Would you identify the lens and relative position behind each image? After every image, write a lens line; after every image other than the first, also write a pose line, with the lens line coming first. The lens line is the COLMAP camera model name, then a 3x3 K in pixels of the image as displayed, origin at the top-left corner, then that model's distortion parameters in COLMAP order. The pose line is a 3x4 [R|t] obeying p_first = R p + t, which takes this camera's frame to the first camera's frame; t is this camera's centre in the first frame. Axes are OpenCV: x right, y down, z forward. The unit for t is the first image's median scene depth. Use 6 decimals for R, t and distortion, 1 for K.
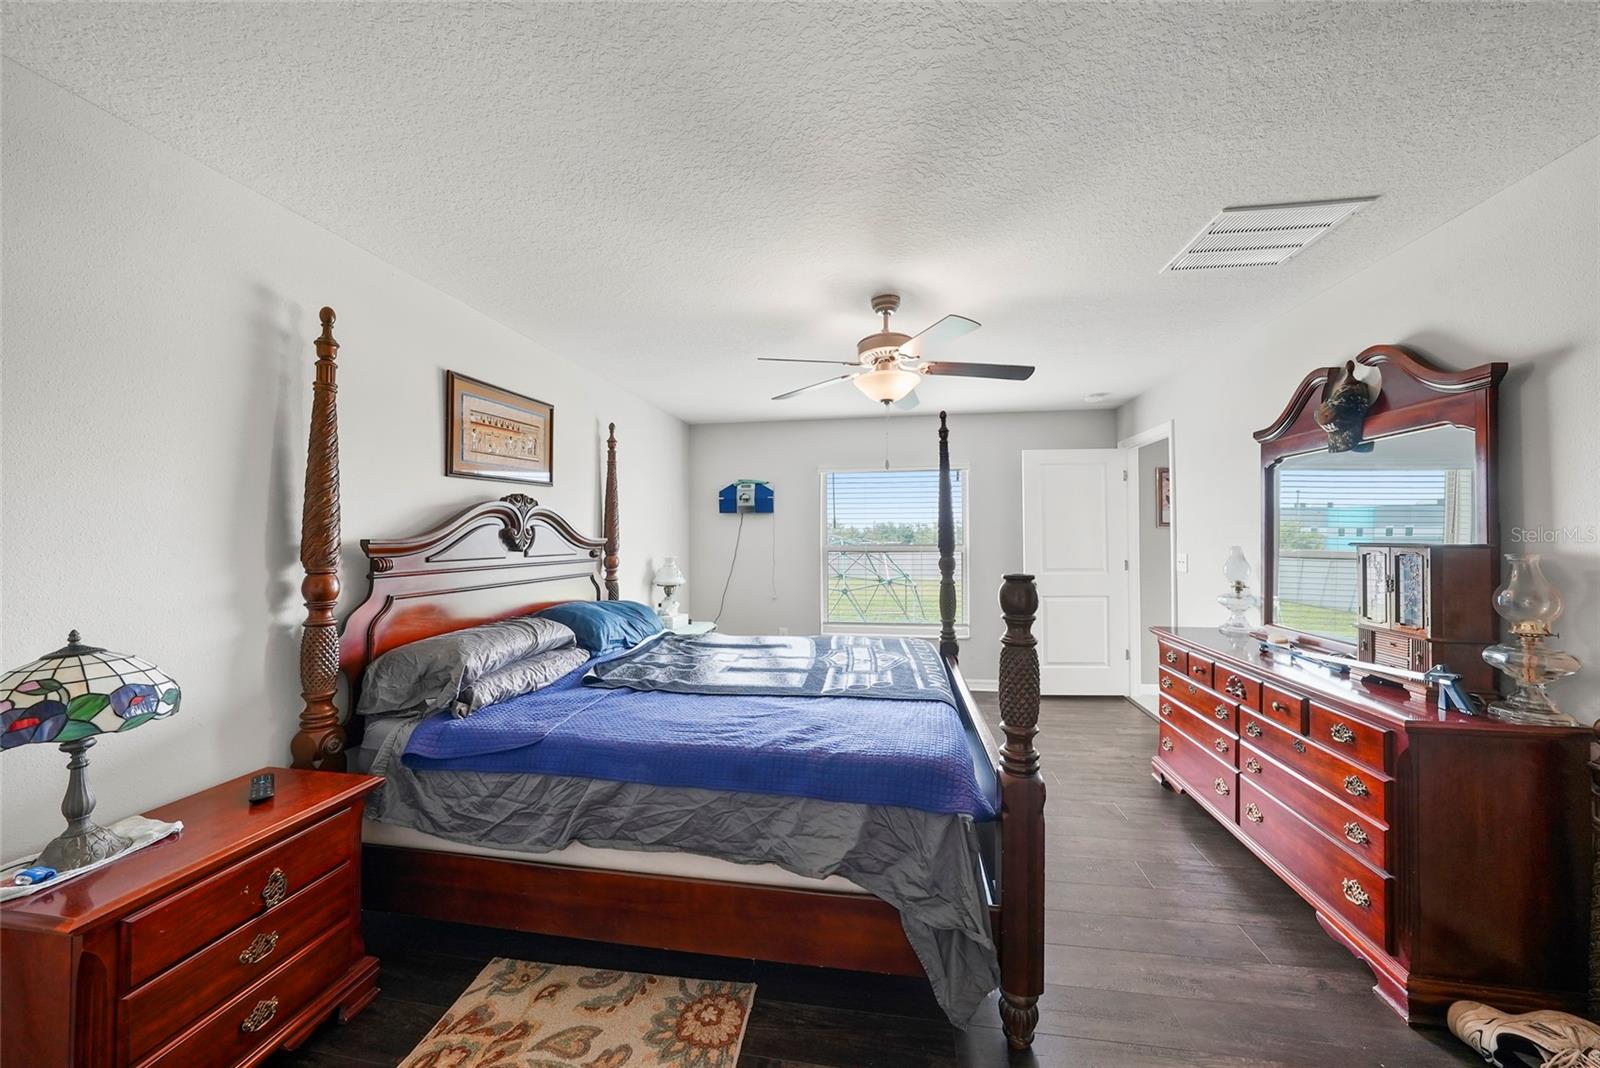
lens RADIAL K [[564.2, 0, 804.0], [0, 564.2, 526.4], [0, 0, 1]] dist [-0.030658, 0.006657]
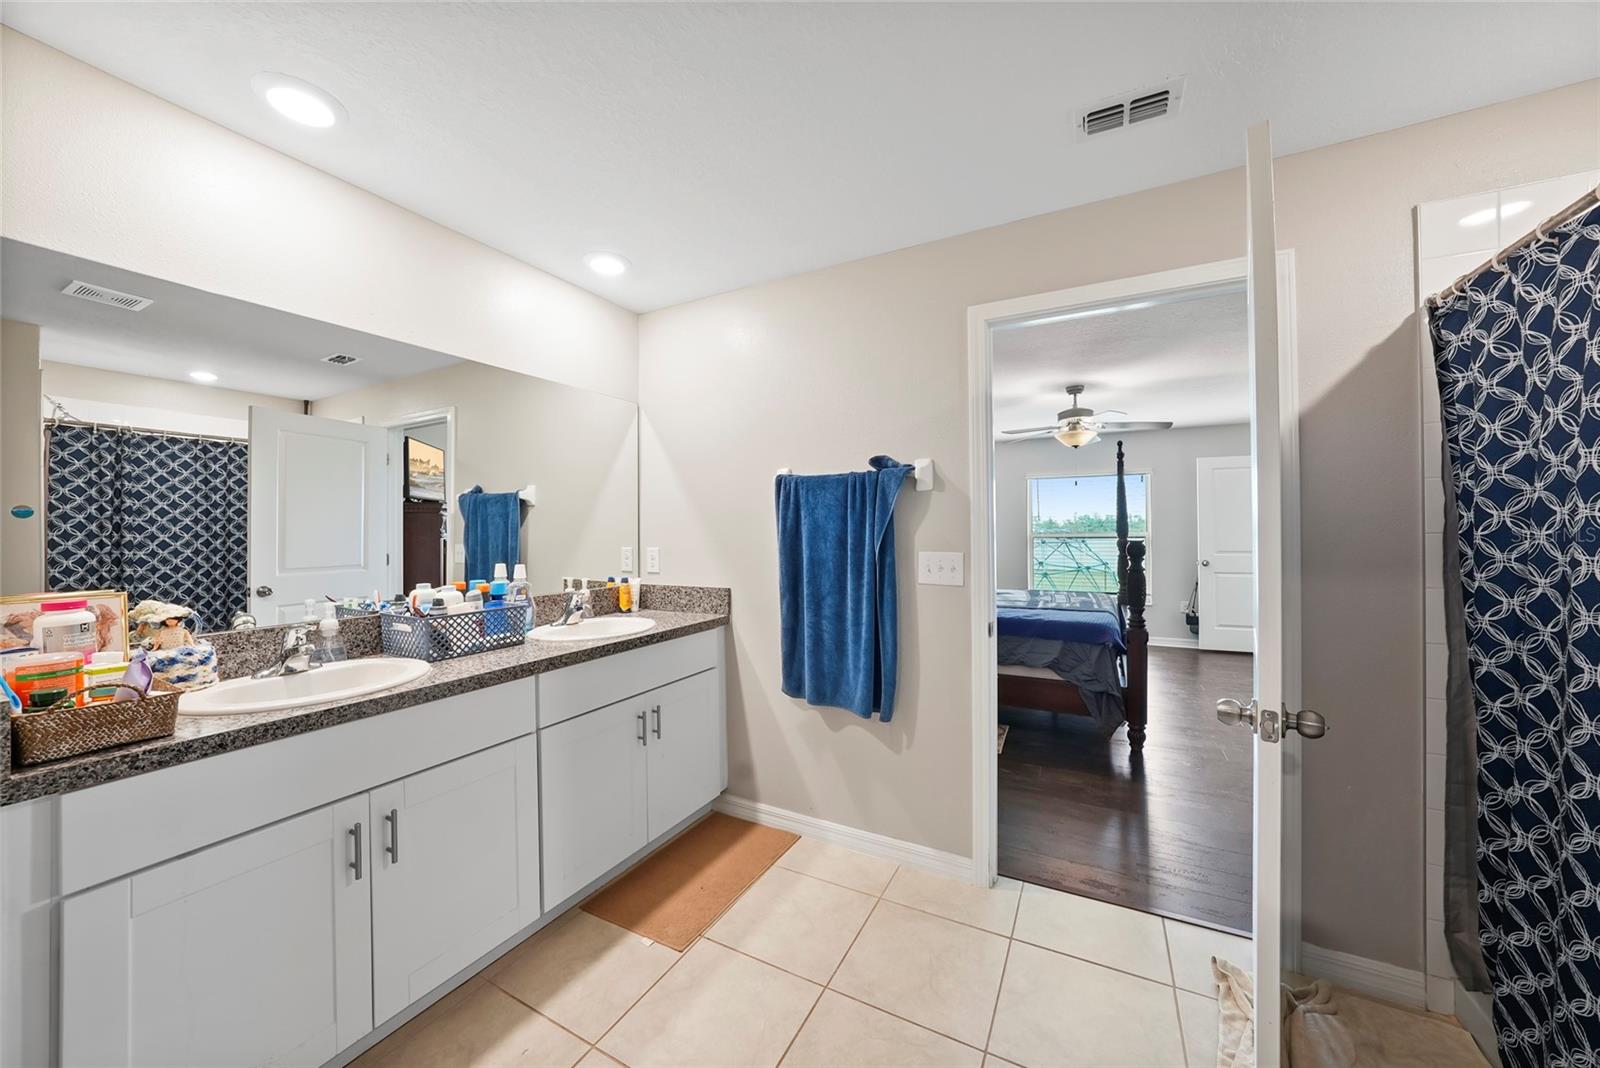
lens RADIAL K [[564.2, 0, 804.0], [0, 564.2, 526.4], [0, 0, 1]] dist [-0.030658, 0.006657]
pose [[0.946524, -0.002131, -0.322627, -0.092980], [0.005994, 0.999922, 0.010982, 0.000634], [0.322579, -0.012328, 0.946462, -0.938727]]
